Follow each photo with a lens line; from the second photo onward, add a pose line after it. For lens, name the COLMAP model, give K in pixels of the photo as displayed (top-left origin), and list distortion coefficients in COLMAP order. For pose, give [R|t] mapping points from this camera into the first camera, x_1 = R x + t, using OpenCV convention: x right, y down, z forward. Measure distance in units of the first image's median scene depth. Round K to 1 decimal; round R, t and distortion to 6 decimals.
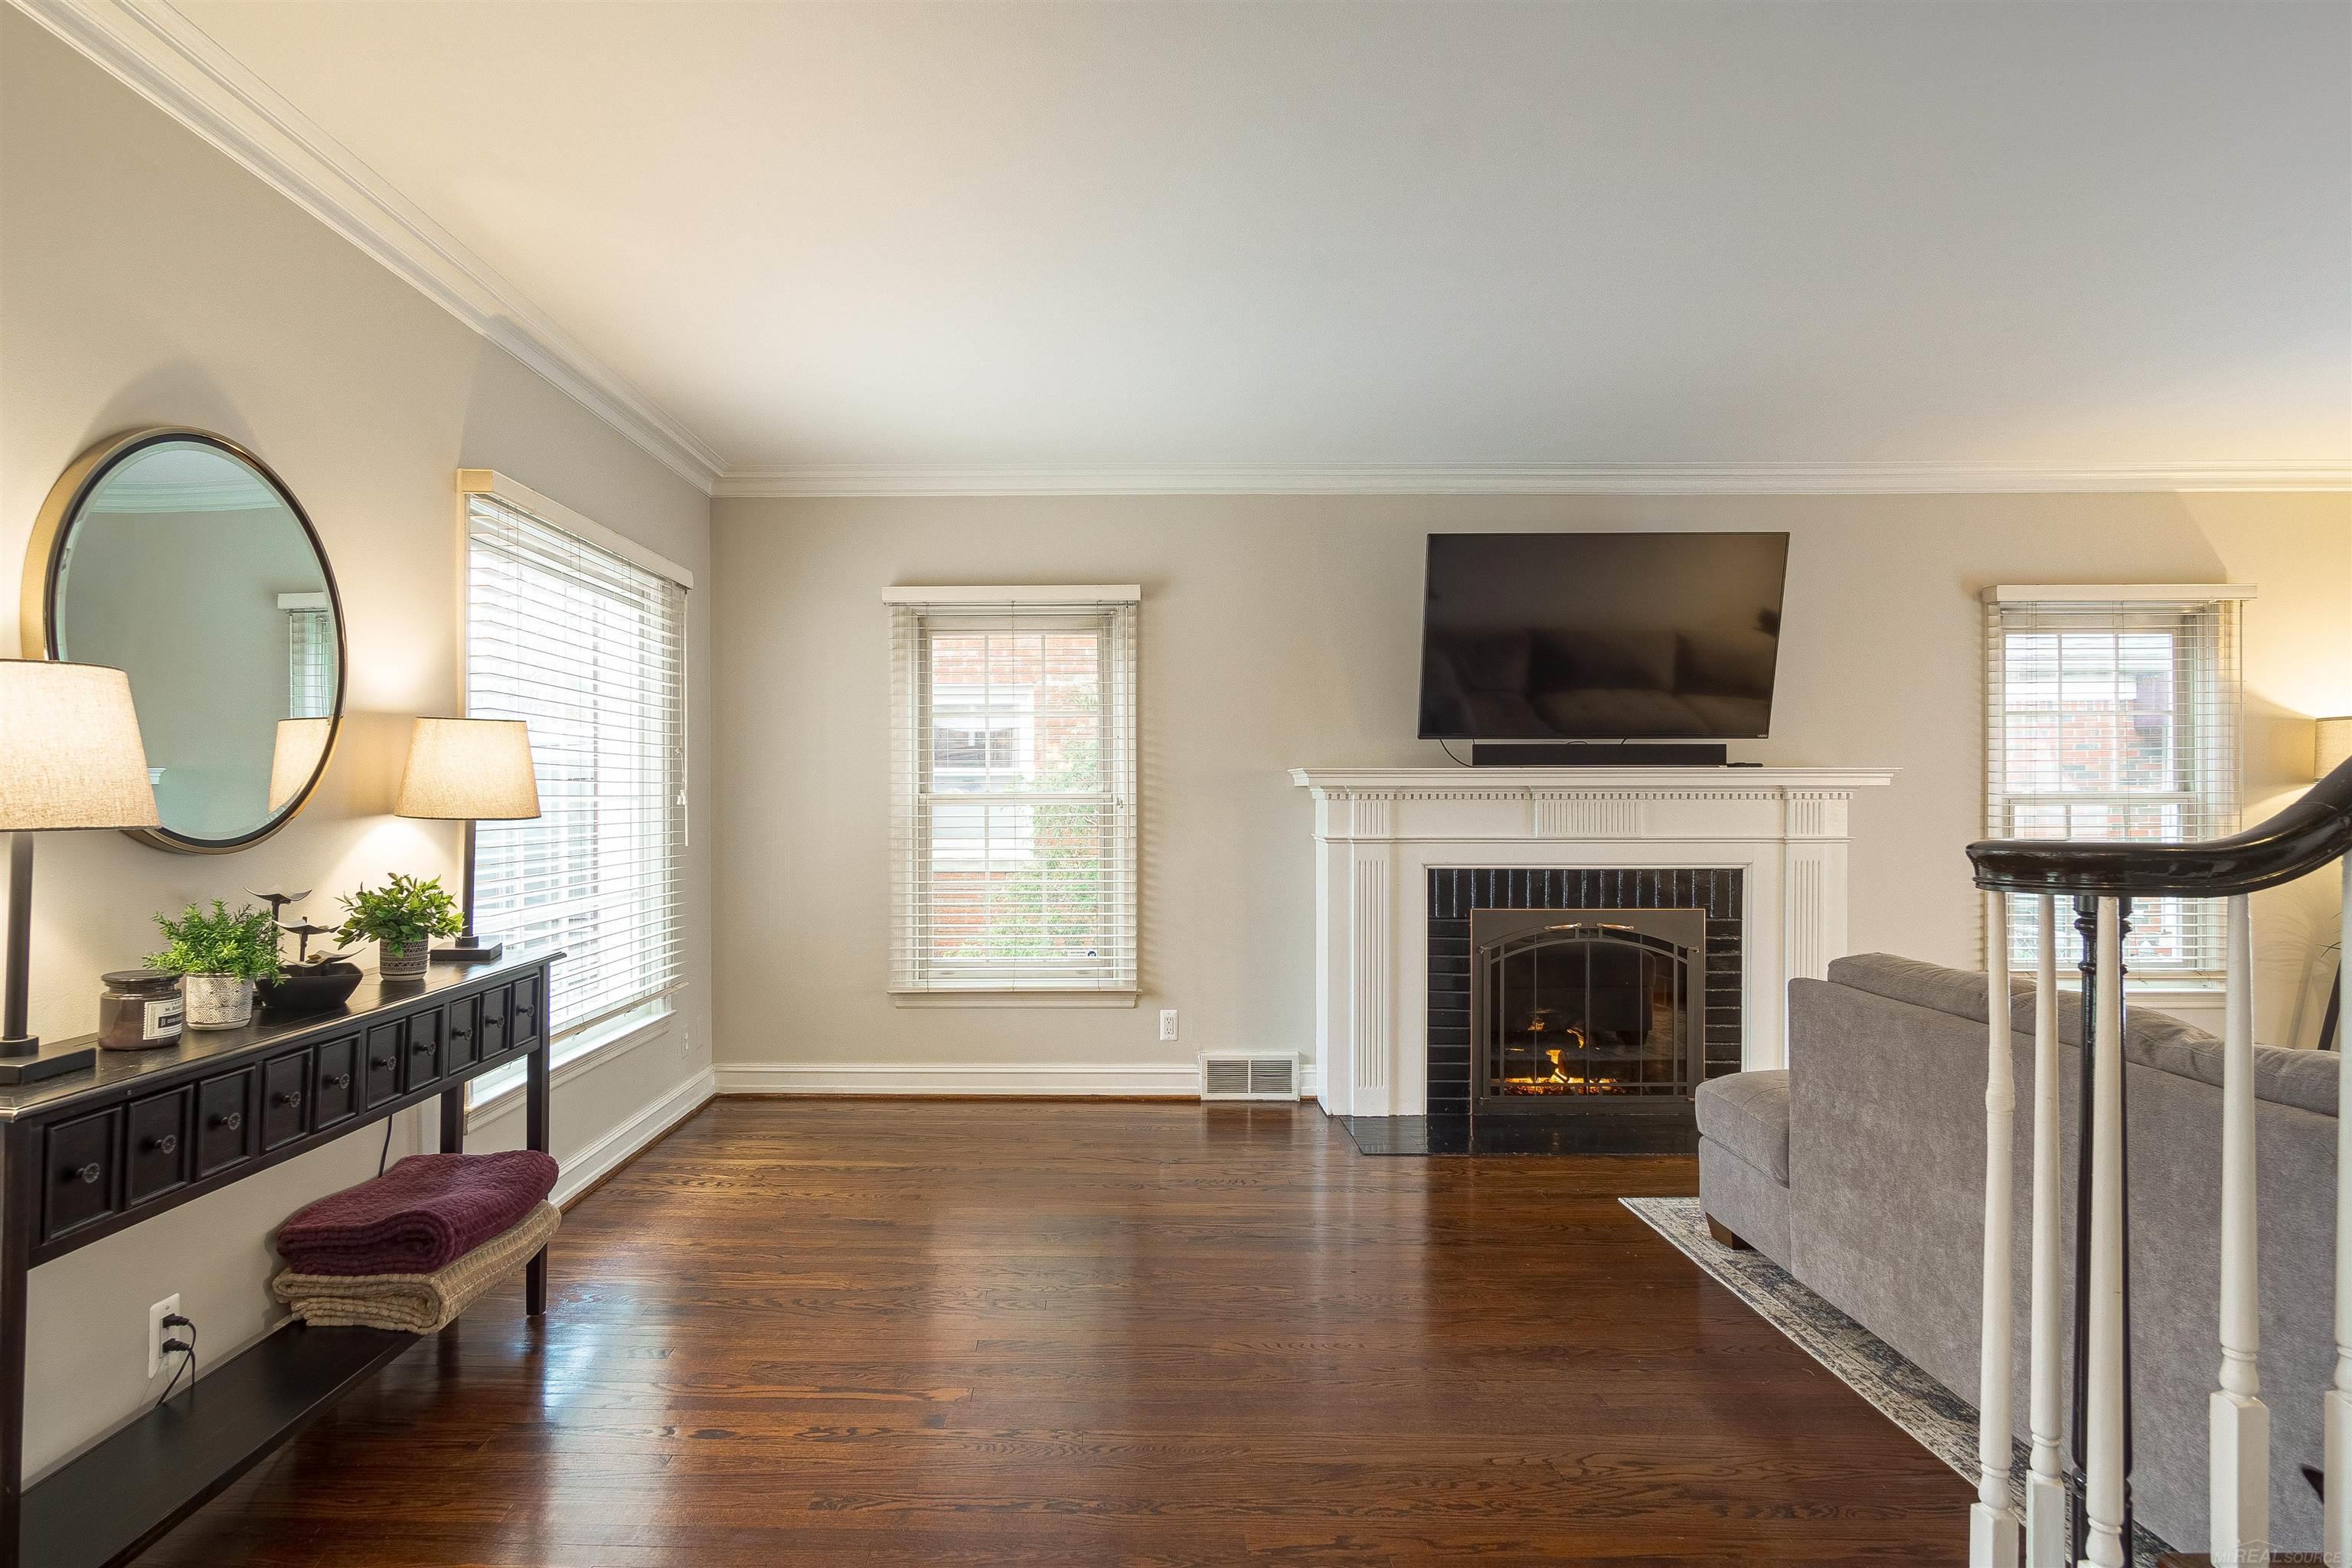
lens RADIAL K [[1243.4, 0, 1176.2], [0, 1243.4, 795.0], [0, 0, 1]] dist [-0.011775, -0.000203]
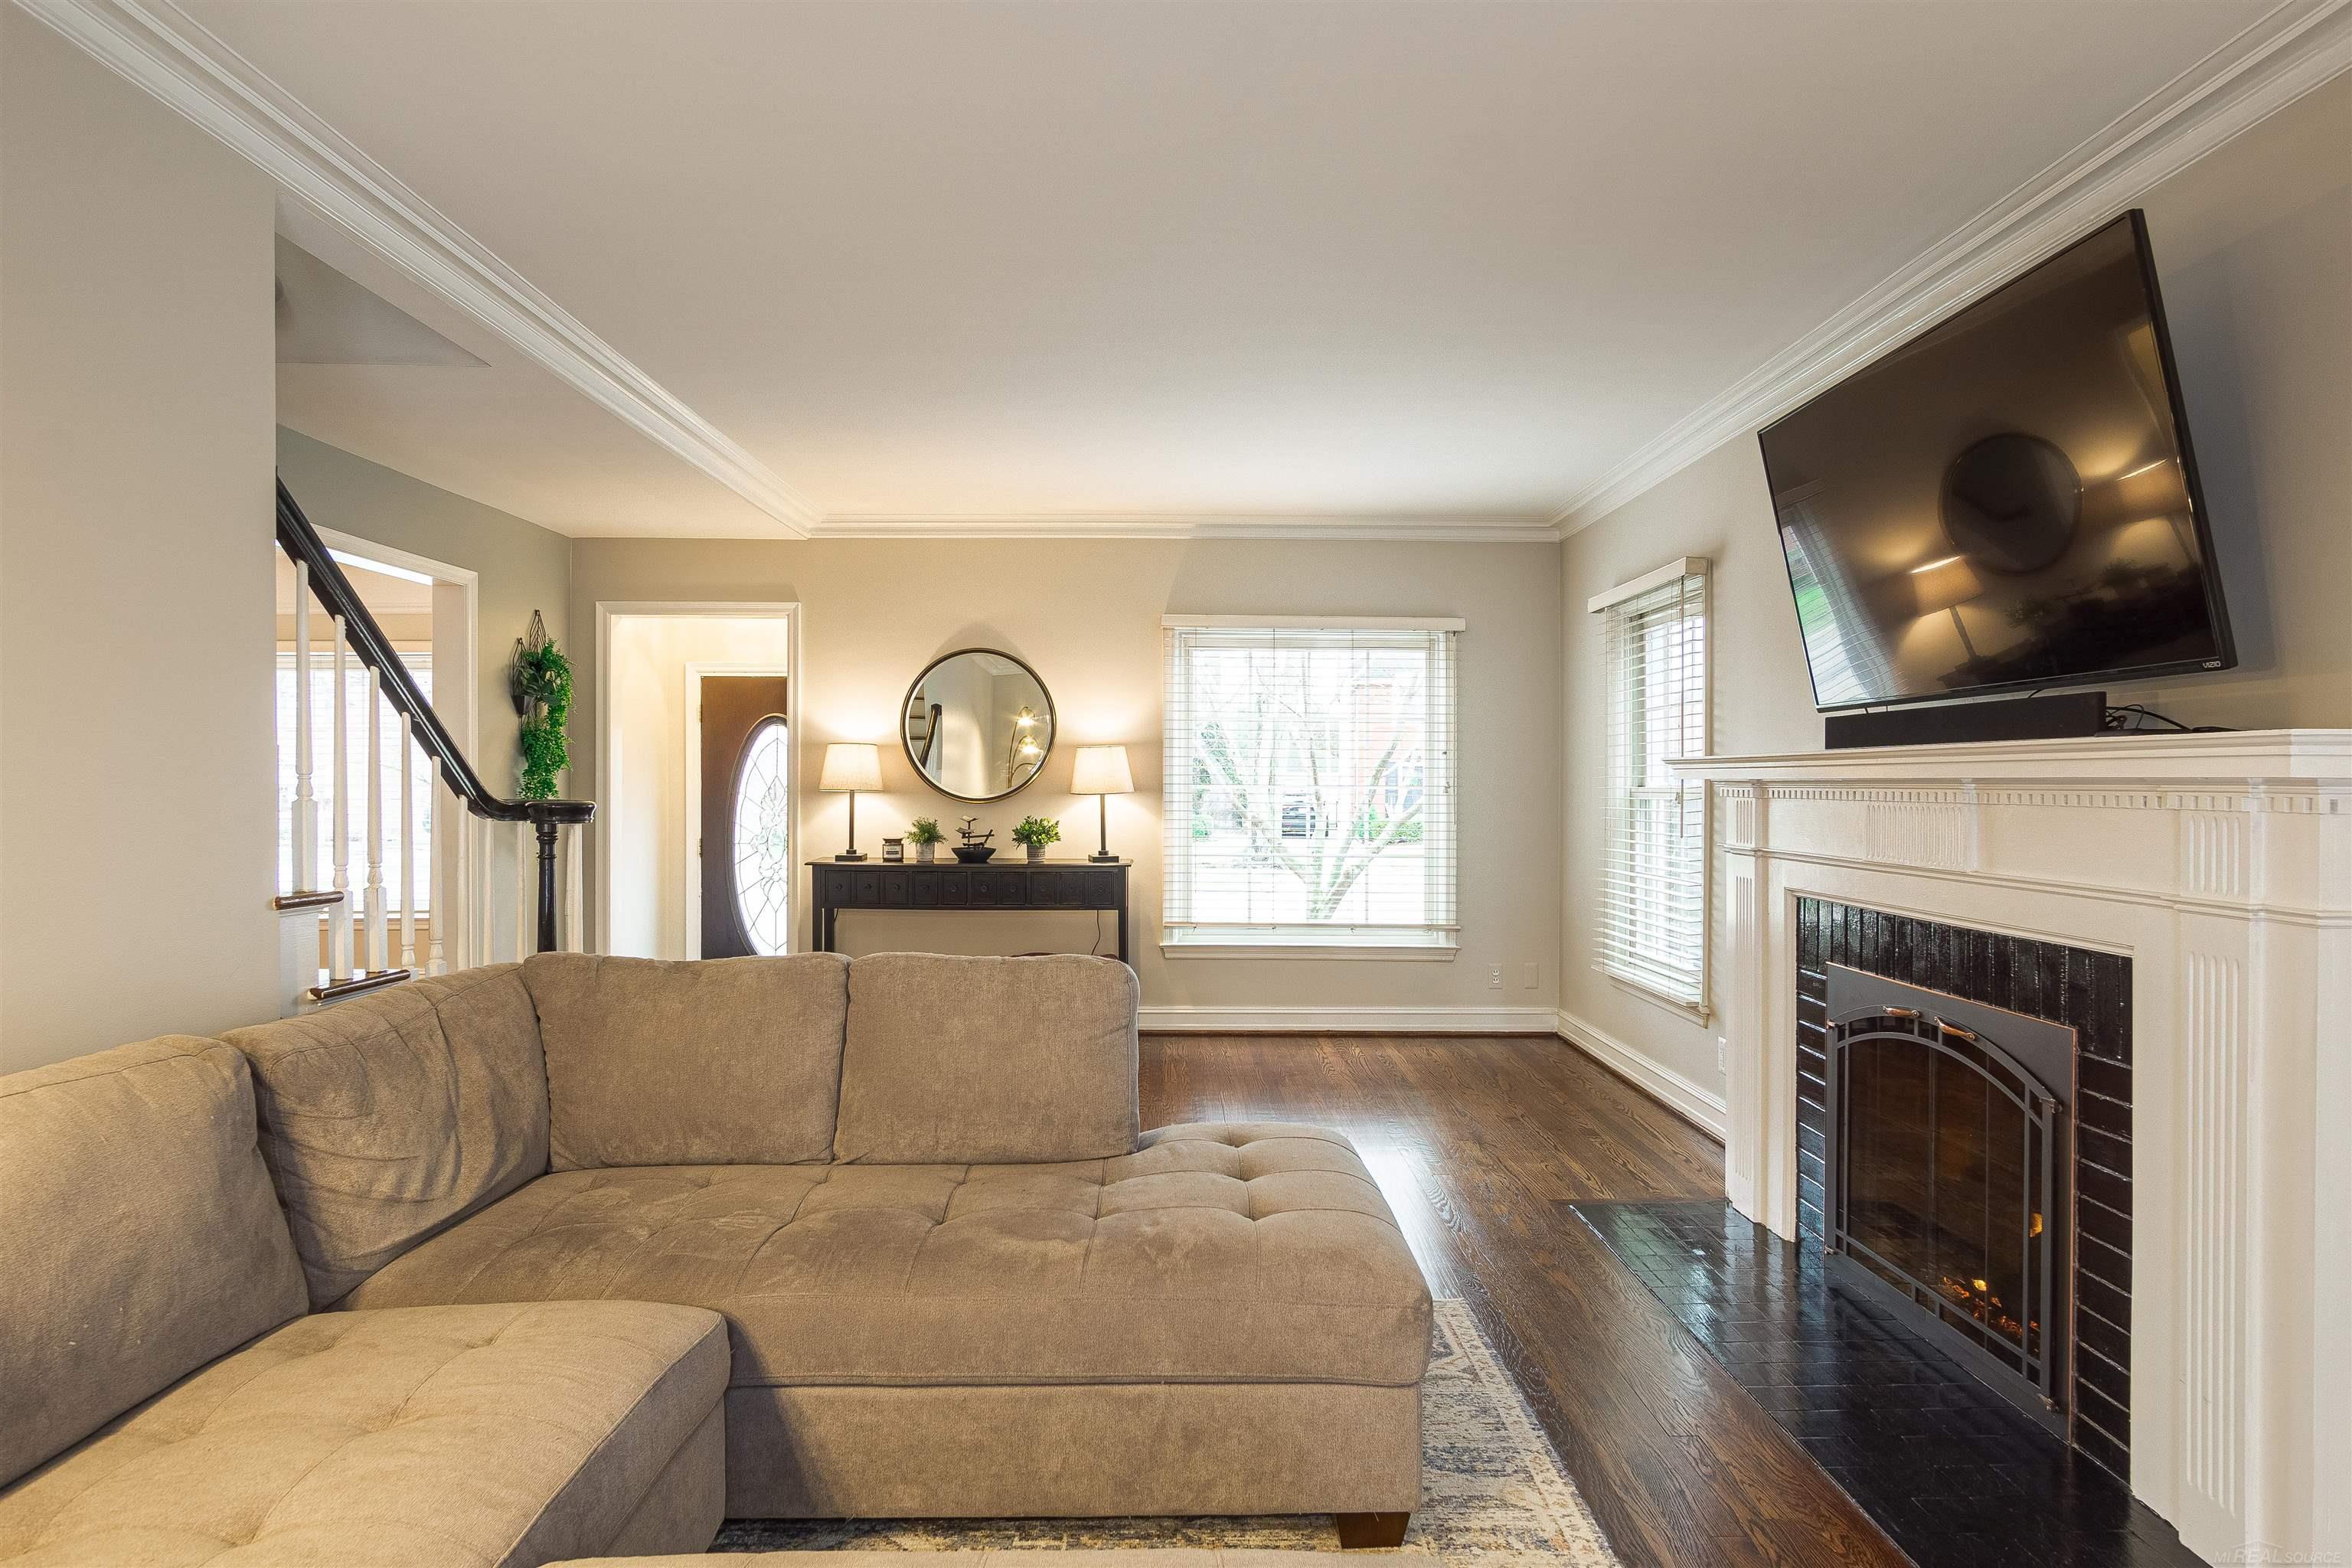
lens RADIAL K [[1243.4, 0, 1176.2], [0, 1243.4, 795.0], [0, 0, 1]] dist [-0.011775, -0.000203]
pose [[0.009458, 0.012418, -0.999878, 0.913816], [-0.005404, 0.999909, 0.012367, -0.005241], [0.999941, 0.005286, 0.009525, 0.639782]]
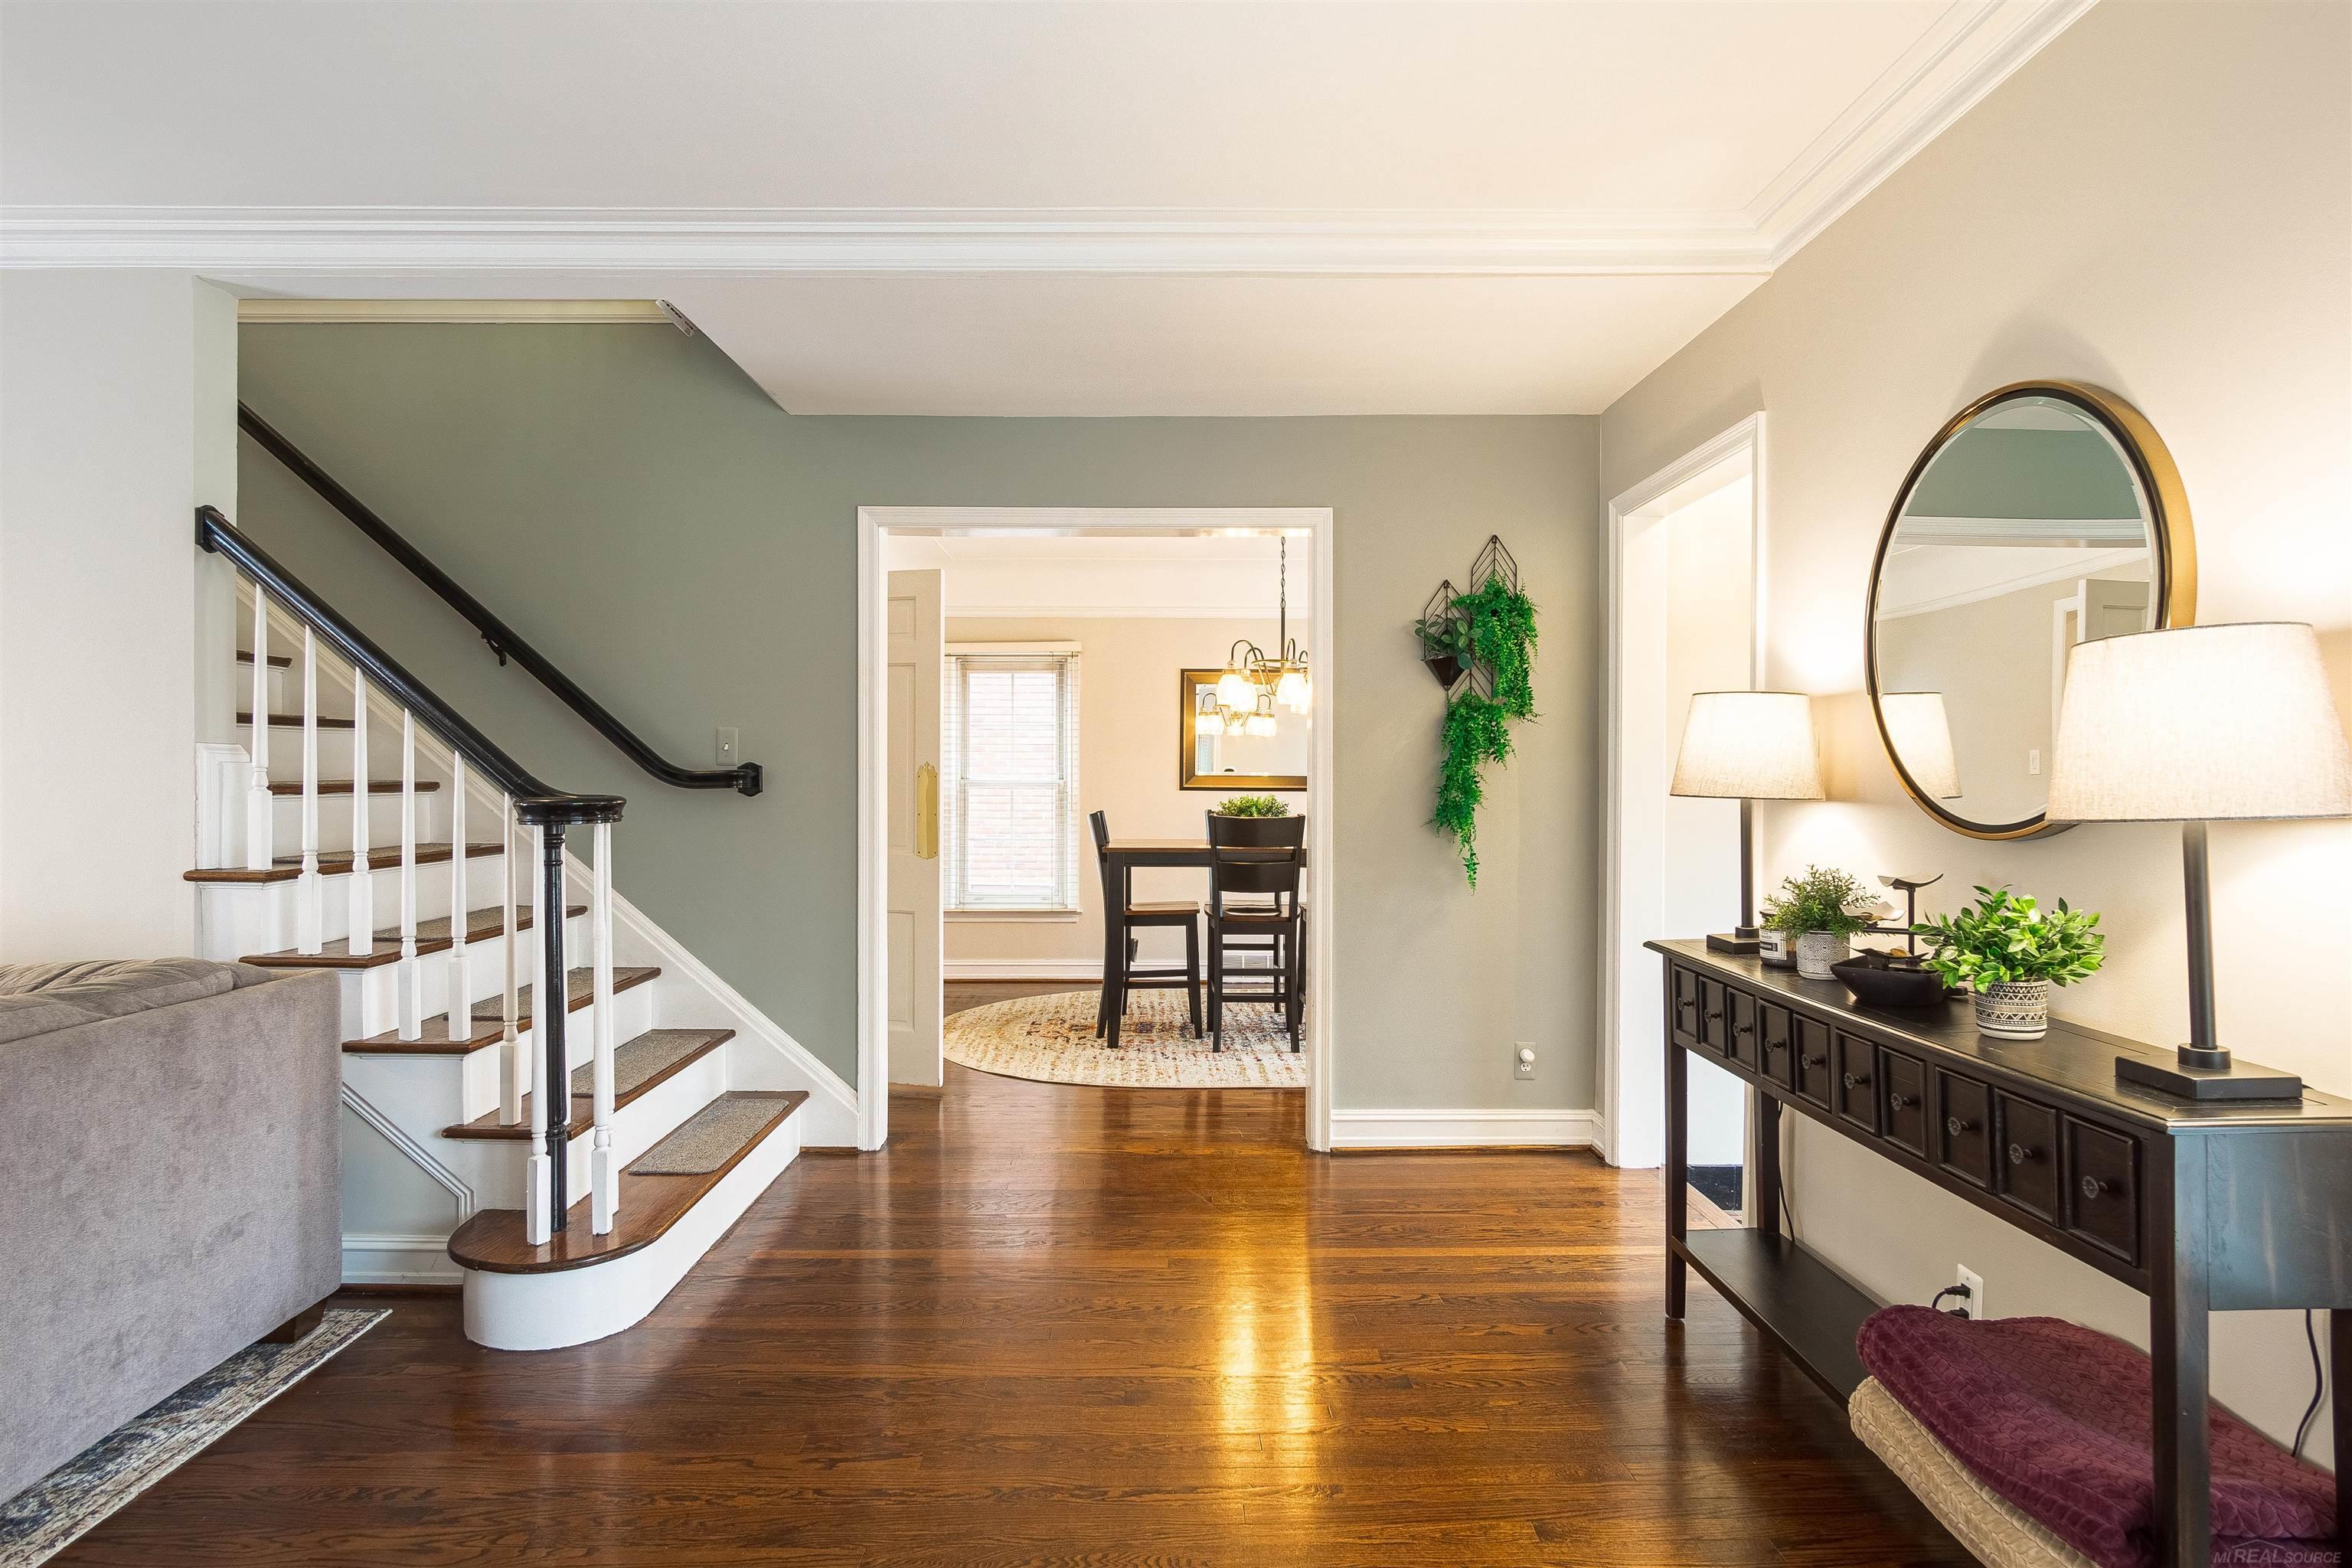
lens RADIAL K [[1254.8, 0, 1163.4], [0, 1254.8, 791.4], [0, 0, 1]] dist [-0.019937, 0.010919]
pose [[-0.999712, -0.001370, -0.023971, -0.056312], [-0.001660, 0.999925, 0.012110, -0.001248], [0.023953, 0.012146, -0.999639, 0.883092]]
